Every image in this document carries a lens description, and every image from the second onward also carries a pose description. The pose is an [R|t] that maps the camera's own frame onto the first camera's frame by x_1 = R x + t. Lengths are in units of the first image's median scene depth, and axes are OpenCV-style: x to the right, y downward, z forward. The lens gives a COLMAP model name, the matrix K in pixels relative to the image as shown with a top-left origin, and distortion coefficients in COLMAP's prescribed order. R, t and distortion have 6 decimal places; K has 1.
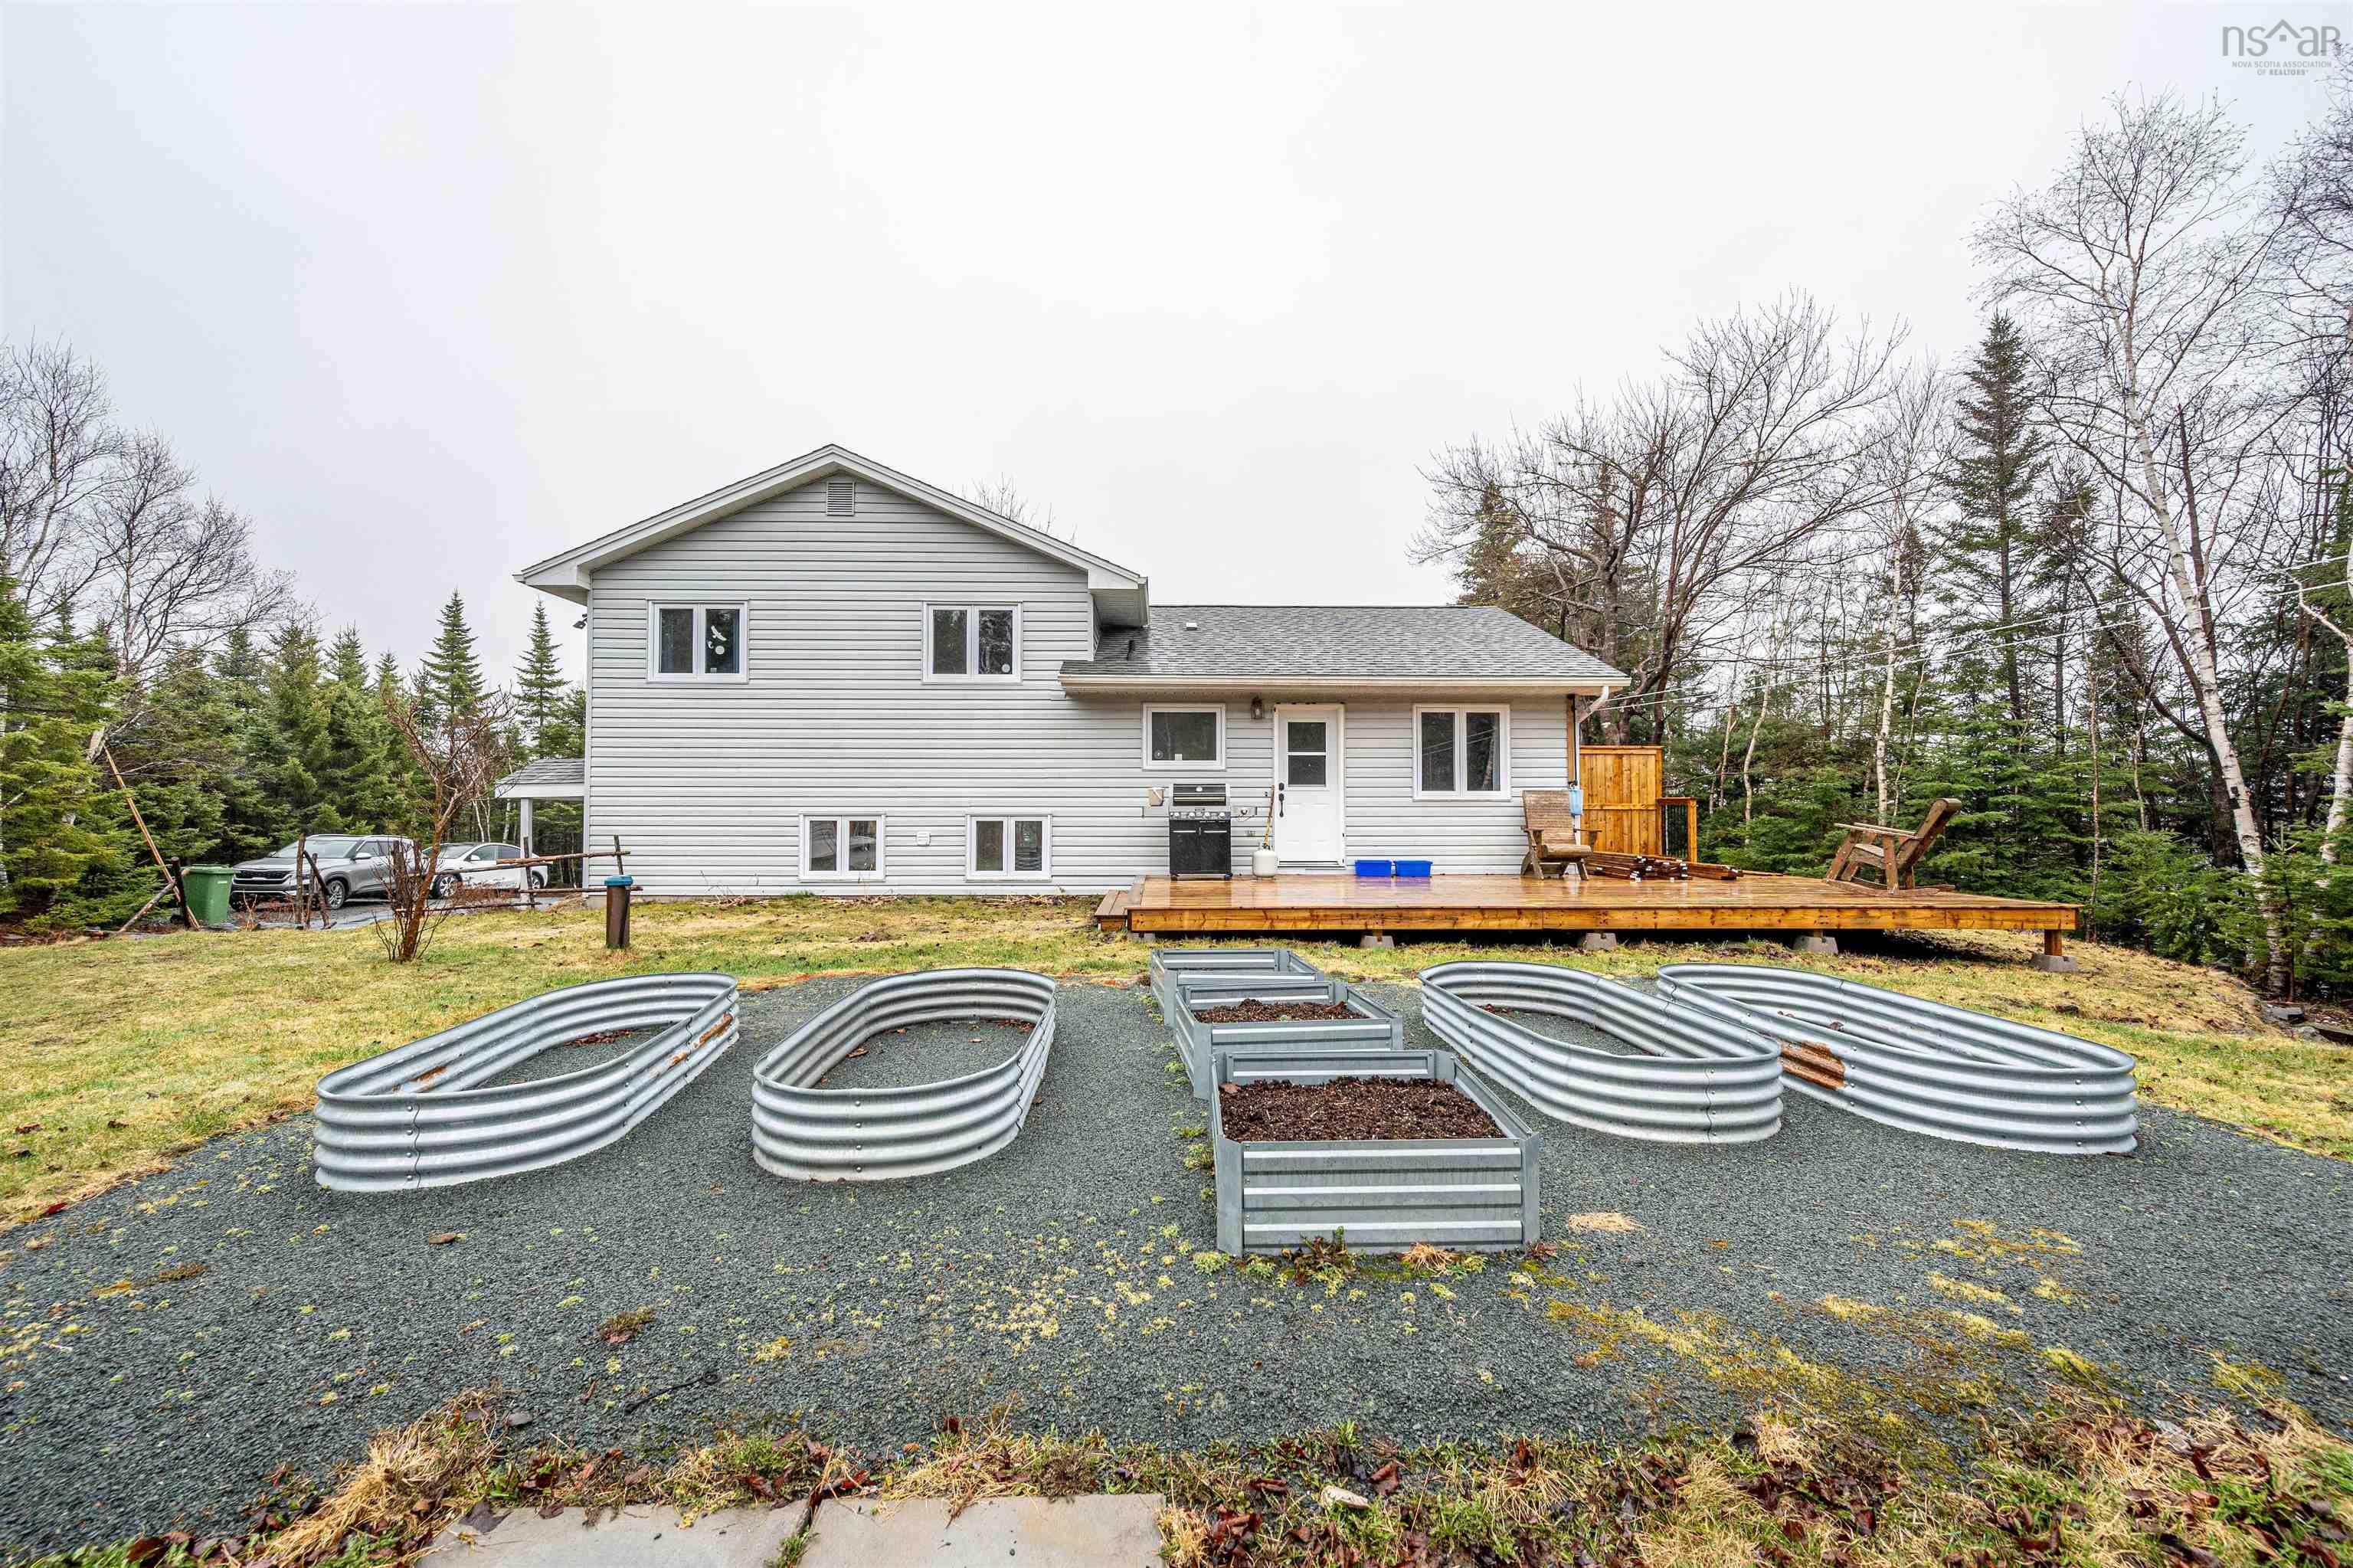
lens RADIAL K [[933.6, 0, 1169.4], [0, 933.6, 776.9], [0, 0, 1]] dist [-0.007343, 0.004925]
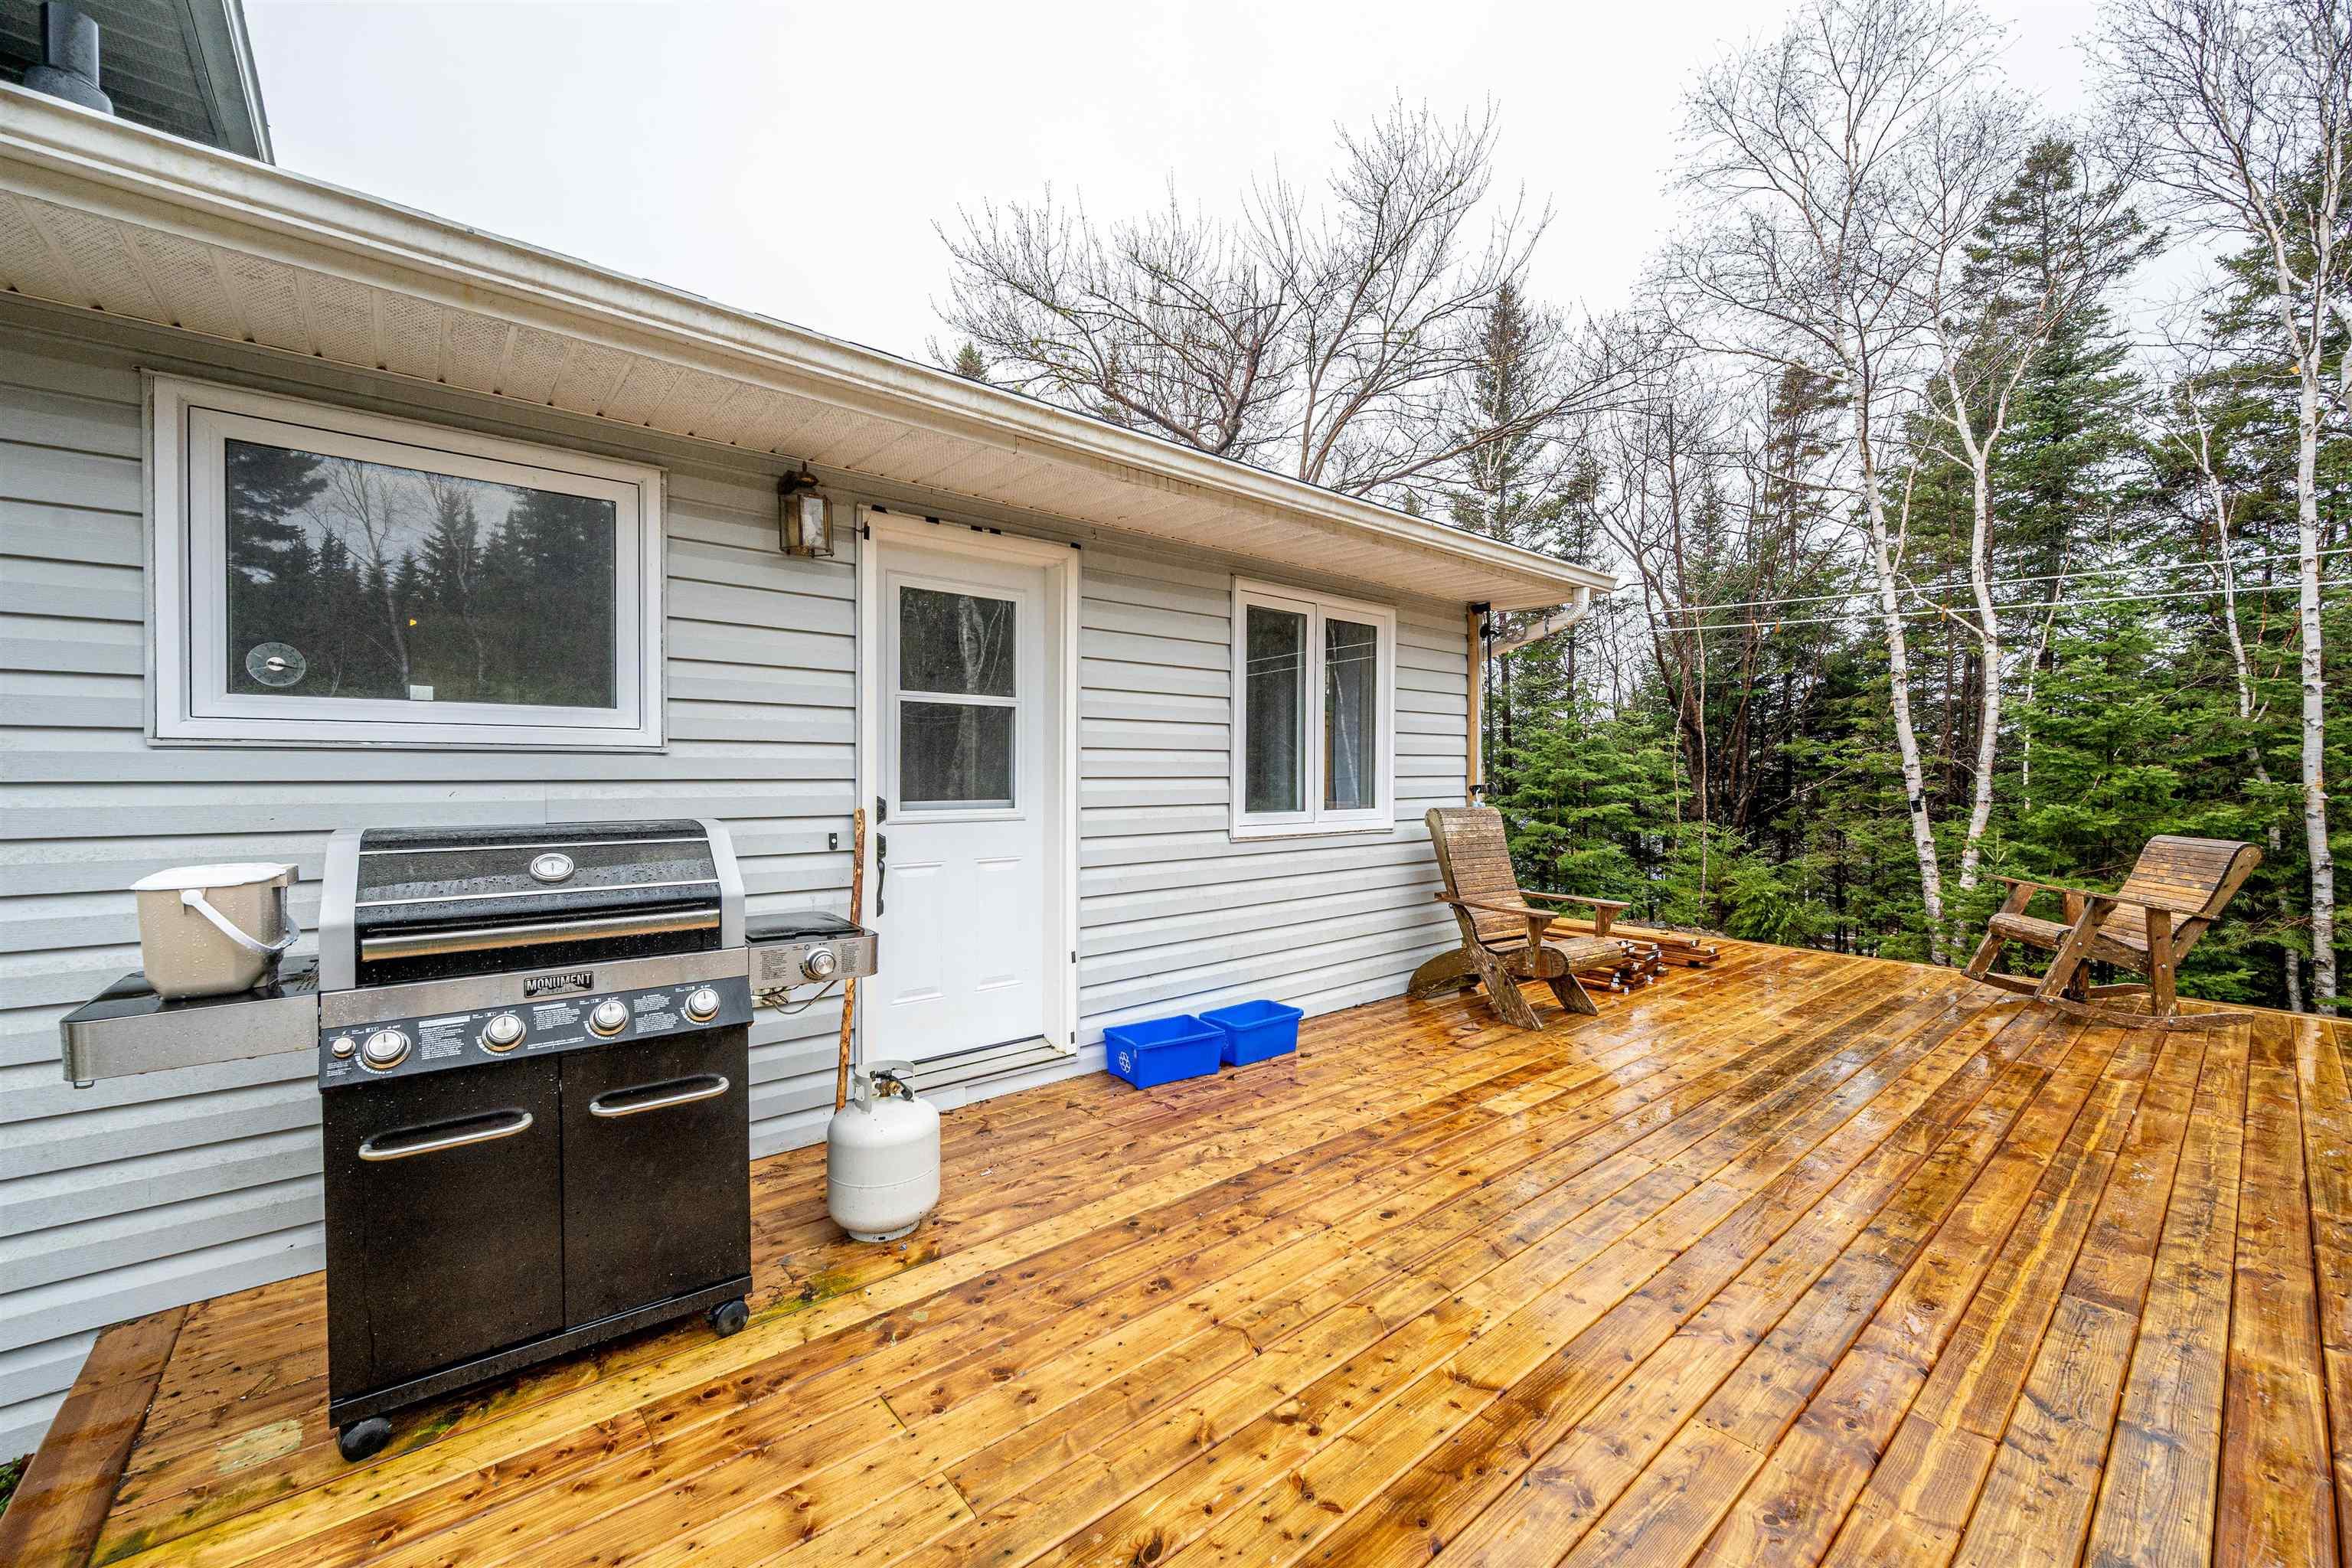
lens RADIAL K [[933.2, 0, 1168.9], [0, 933.2, 776.9], [0, 0, 1]] dist [-0.007343, 0.004925]
pose [[0.776357, 0.001311, 0.630292, 0.010946], [-0.029418, 0.998983, 0.034156, -0.011610], [-0.629606, -0.045059, 0.775606, 0.727300]]
